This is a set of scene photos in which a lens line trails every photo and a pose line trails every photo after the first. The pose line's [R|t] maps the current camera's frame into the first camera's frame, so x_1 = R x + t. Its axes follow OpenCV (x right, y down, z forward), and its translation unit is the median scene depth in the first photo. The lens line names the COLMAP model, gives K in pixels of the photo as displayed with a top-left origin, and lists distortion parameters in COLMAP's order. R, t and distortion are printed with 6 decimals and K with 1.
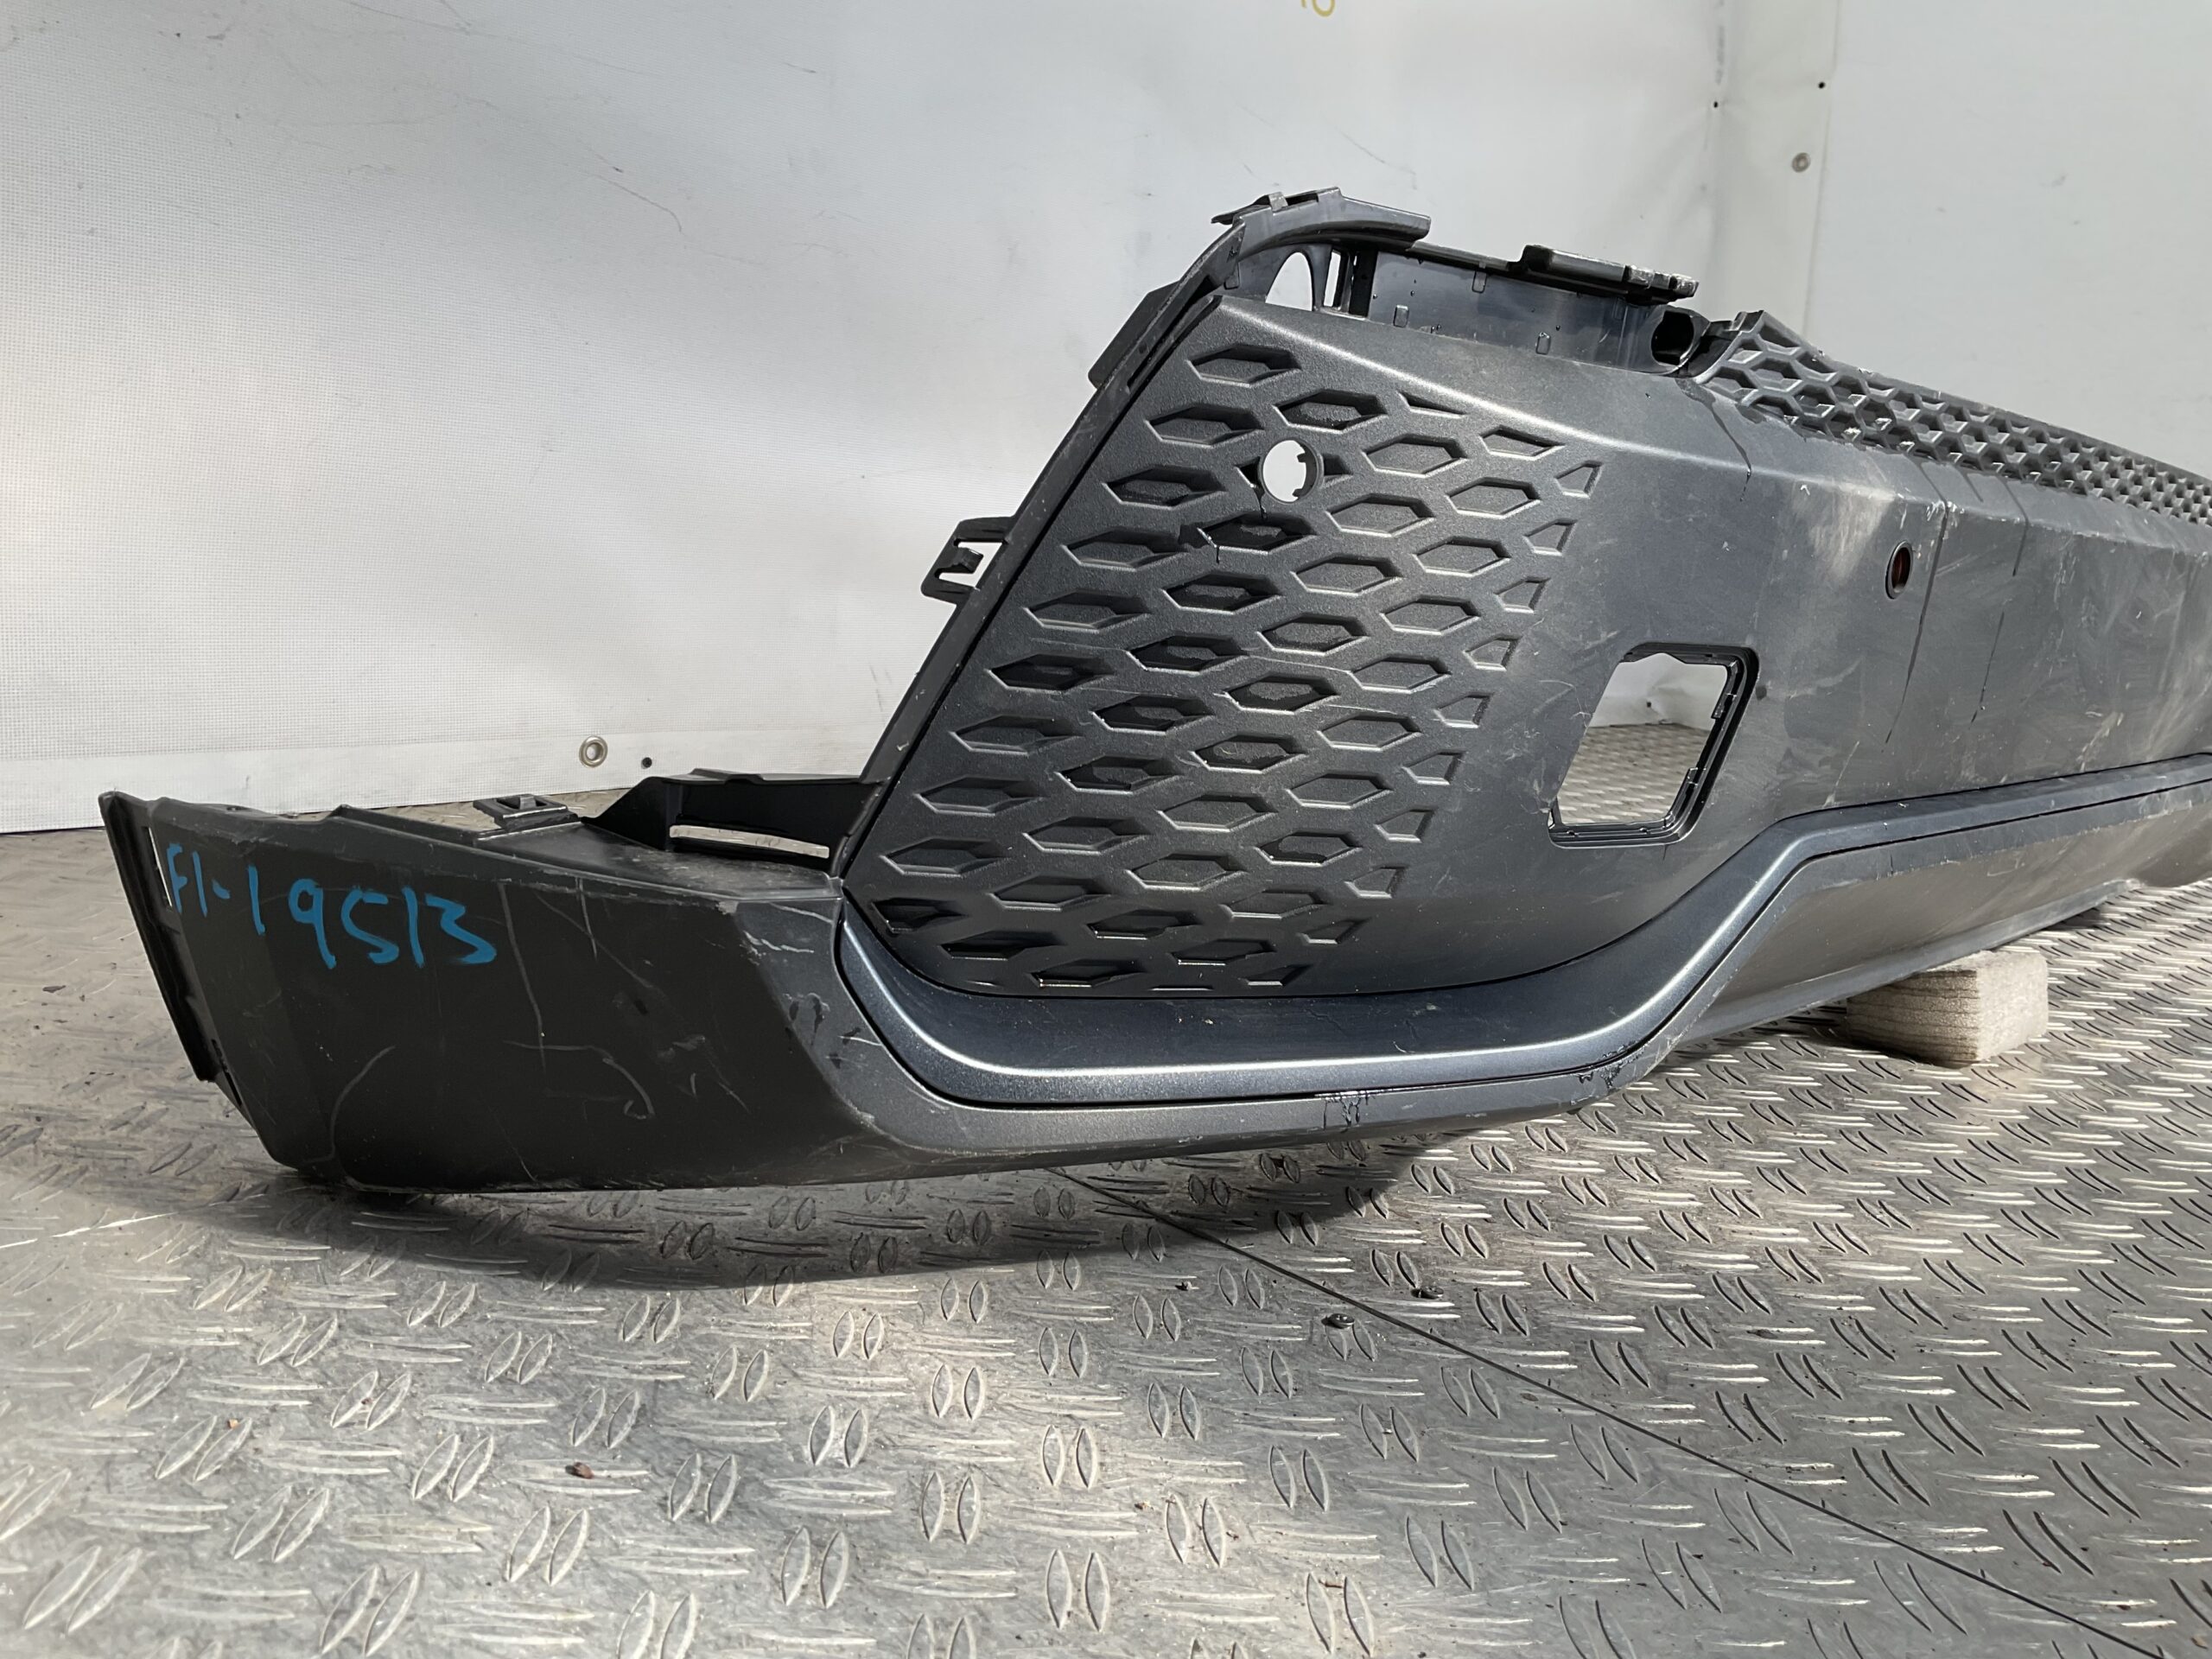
lens RADIAL K [[1788.7, 0, 1098.0], [0, 1788.7, 817.6], [0, 0, 1]] dist [0.123444, -0.249969]
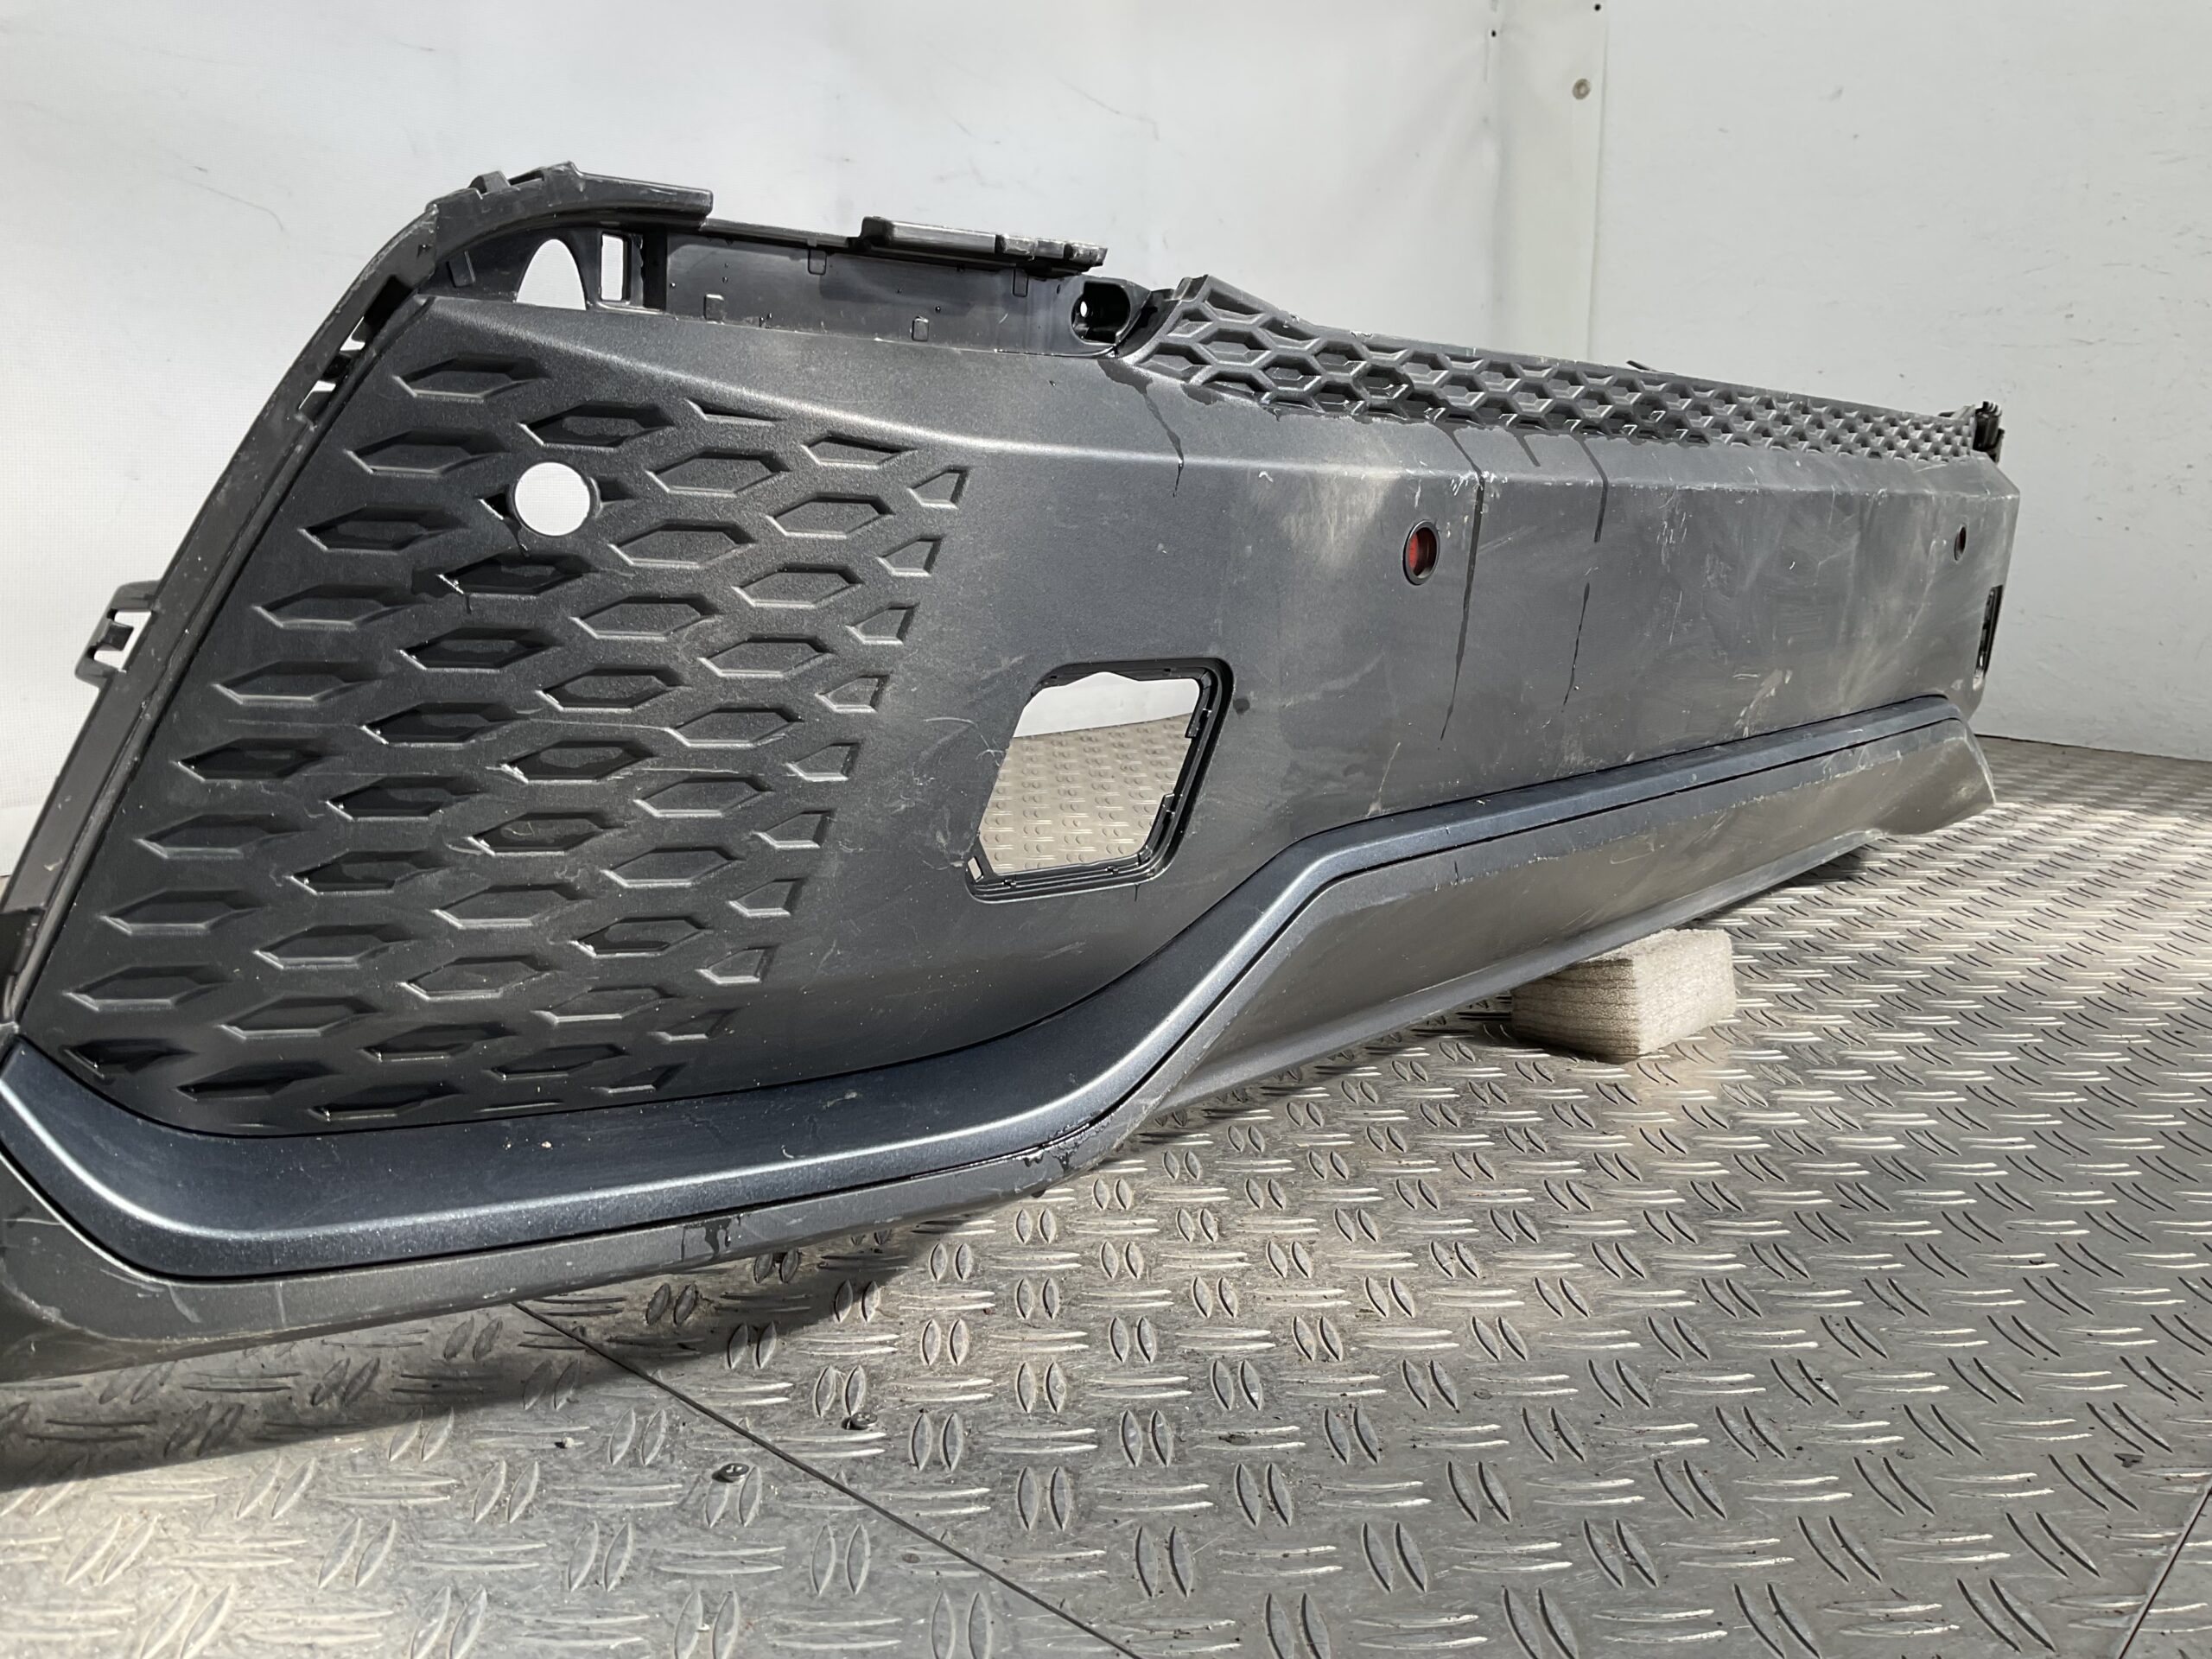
lens RADIAL K [[1788.7, 0, 1098.0], [0, 1788.7, 817.6], [0, 0, 1]] dist [0.123444, -0.249969]
pose [[0.997466, -0.064552, 0.029913, 0.277678], [0.063922, 0.997721, 0.021585, -0.038947], [-0.031239, -0.019618, 0.999319, 0.120124]]
